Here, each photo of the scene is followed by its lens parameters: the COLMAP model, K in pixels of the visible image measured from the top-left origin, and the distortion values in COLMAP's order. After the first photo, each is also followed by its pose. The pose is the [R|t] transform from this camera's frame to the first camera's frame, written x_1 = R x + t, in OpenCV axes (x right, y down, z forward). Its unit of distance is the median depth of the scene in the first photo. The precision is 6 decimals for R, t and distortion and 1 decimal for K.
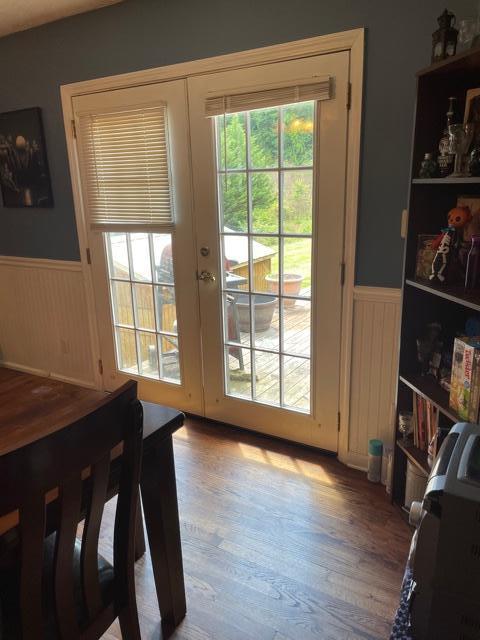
lens RADIAL K [[478.2, 0, 240.0], [0, 478.2, 320.0], [0, 0, 1]] dist [0.092621, -0.133903]
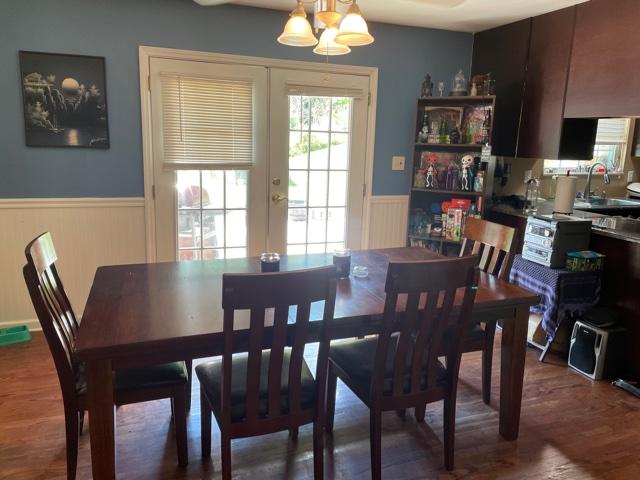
lens RADIAL K [[478.2, 0, 318.1], [0, 478.2, 216.5], [0, 0, 1]] dist [0.092621, -0.133903]
pose [[0.621242, -0.092339, 0.778159, -1.014087], [0.153486, 0.988137, -0.005280, -0.010121], [-0.768440, 0.122717, 0.628045, 0.001157]]
